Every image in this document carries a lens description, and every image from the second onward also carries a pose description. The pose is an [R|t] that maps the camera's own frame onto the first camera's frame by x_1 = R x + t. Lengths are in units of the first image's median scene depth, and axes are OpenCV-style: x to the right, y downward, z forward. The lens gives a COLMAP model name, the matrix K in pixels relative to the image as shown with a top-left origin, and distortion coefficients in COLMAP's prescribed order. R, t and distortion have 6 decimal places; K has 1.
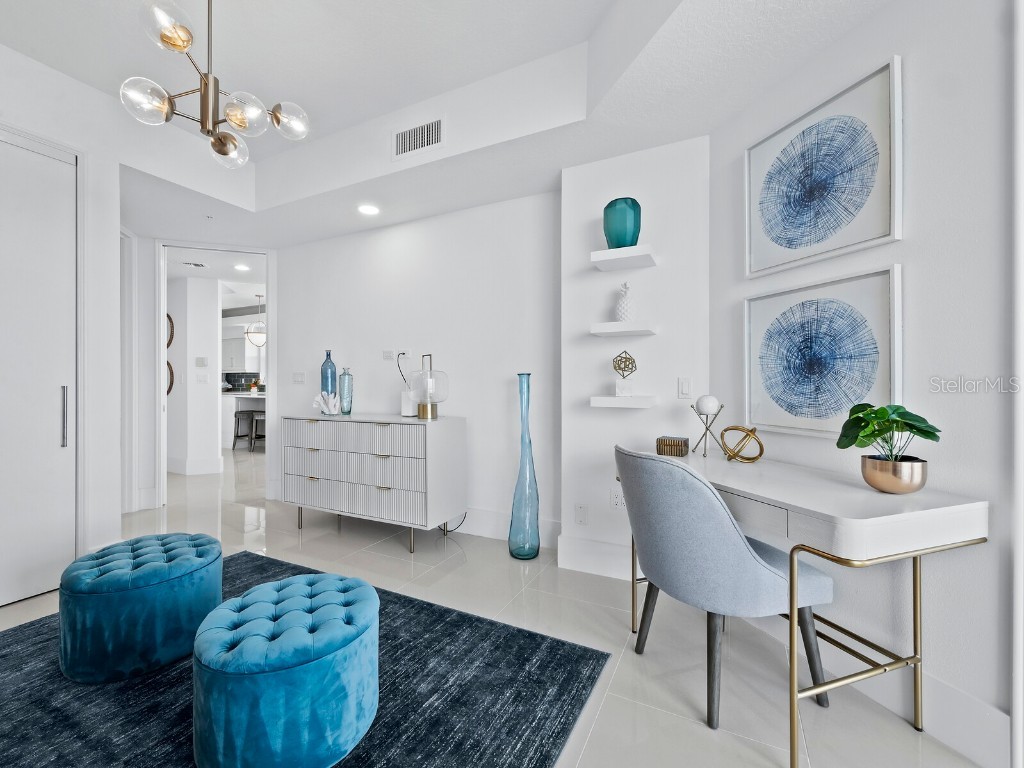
lens RADIAL K [[436.3, 0, 508.4], [0, 436.3, 379.9], [0, 0, 1]] dist [0.001320, 0.000110]
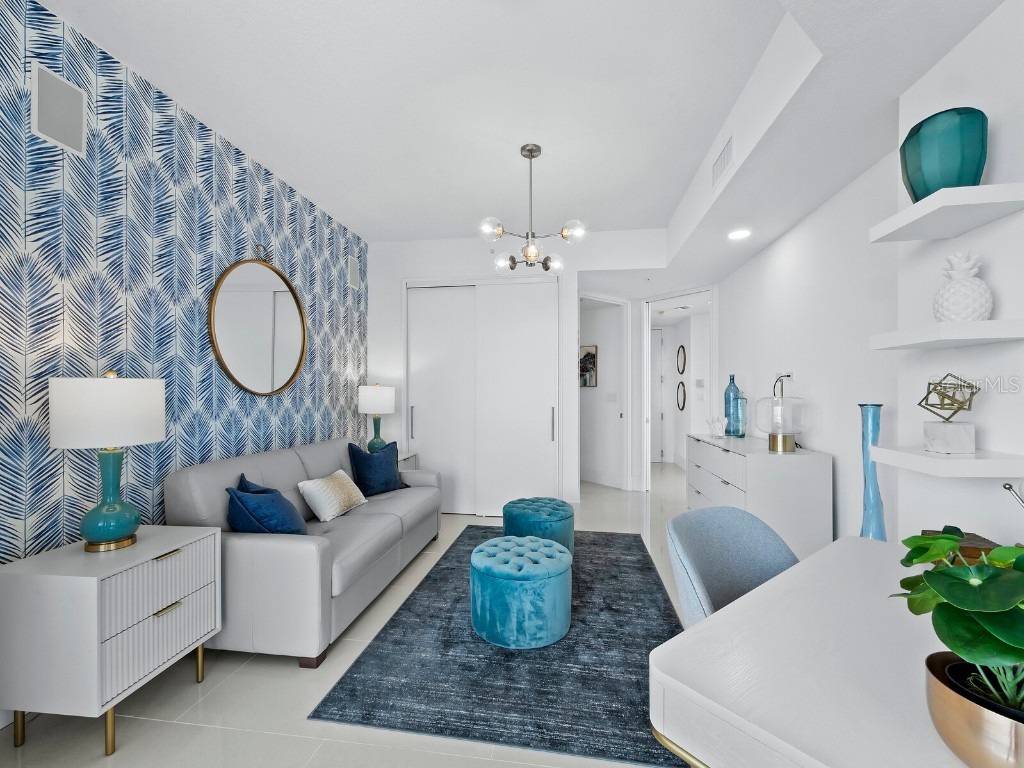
lens RADIAL K [[421.9, 0, 510.4], [0, 421.9, 393.2], [0, 0, 1]] dist [0.000161, -0.000021]
pose [[0.339525, -0.002518, -0.940594, 0.596112], [0.006836, 0.999977, -0.000209, -0.044927], [0.940572, -0.006359, 0.339534, 0.258759]]
